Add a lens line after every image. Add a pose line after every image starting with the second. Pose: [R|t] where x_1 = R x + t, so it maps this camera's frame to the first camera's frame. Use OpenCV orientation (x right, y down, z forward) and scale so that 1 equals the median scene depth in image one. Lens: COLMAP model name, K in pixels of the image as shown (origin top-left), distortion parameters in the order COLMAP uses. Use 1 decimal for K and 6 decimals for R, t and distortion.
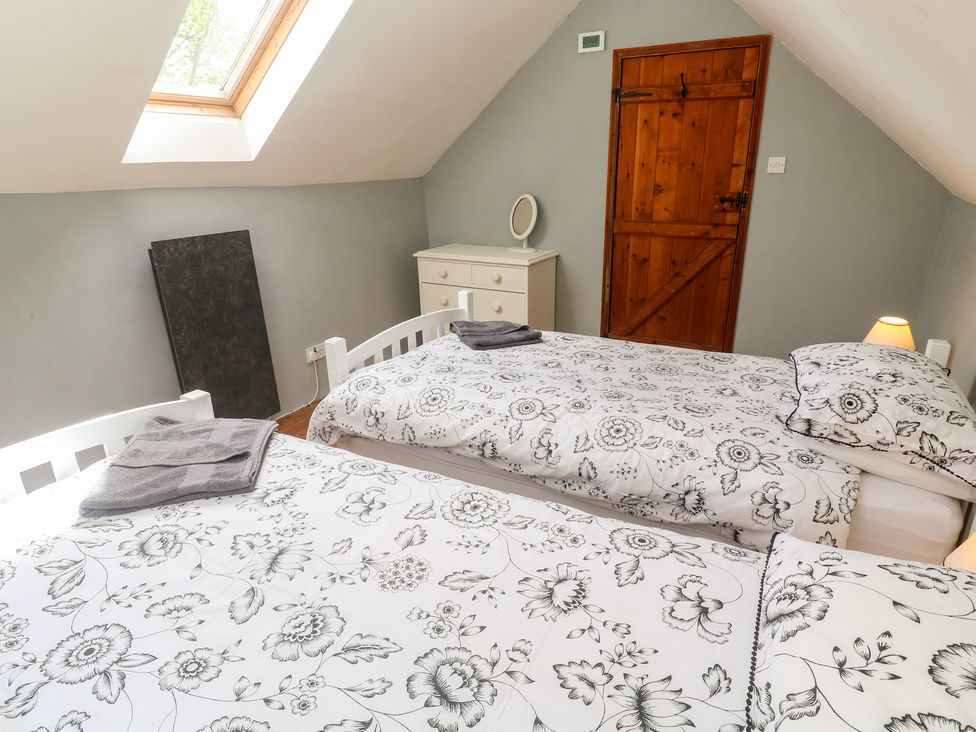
lens RADIAL K [[533.7, 0, 478.8], [0, 533.7, 357.4], [0, 0, 1]] dist [-0.006075, -0.006637]
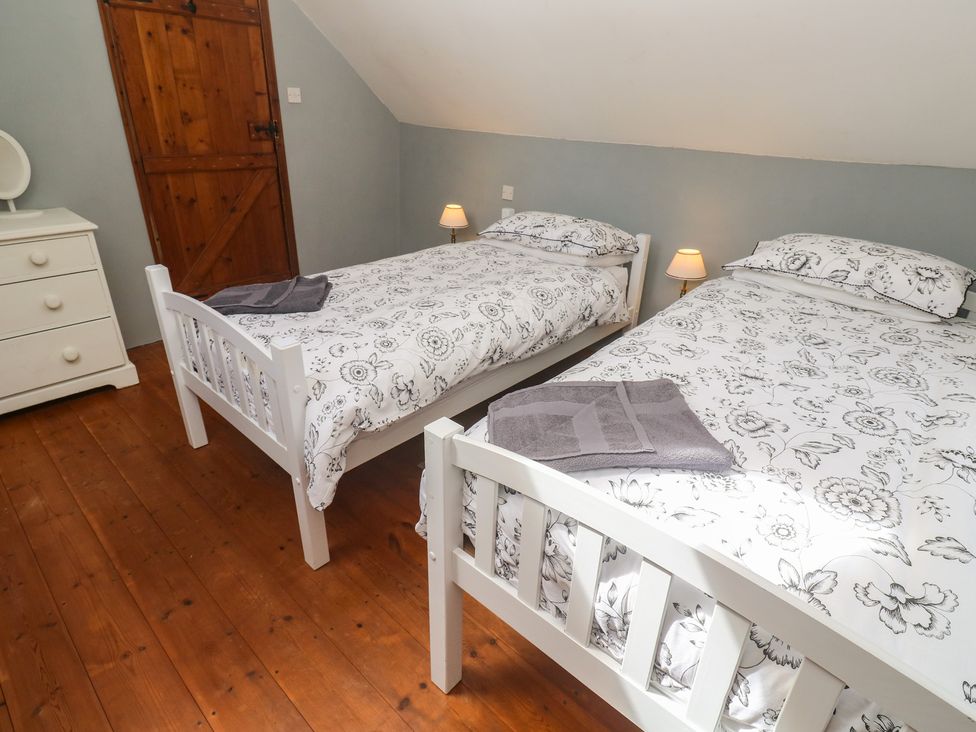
lens RADIAL K [[533.7, 0, 479.1], [0, 533.7, 362.7], [0, 0, 1]] dist [-0.006075, -0.006637]
pose [[0.231393, -0.401221, 0.886273, -0.541614], [0.289934, 0.898040, 0.330850, -0.107352], [-0.928653, 0.180404, 0.324128, 0.356198]]
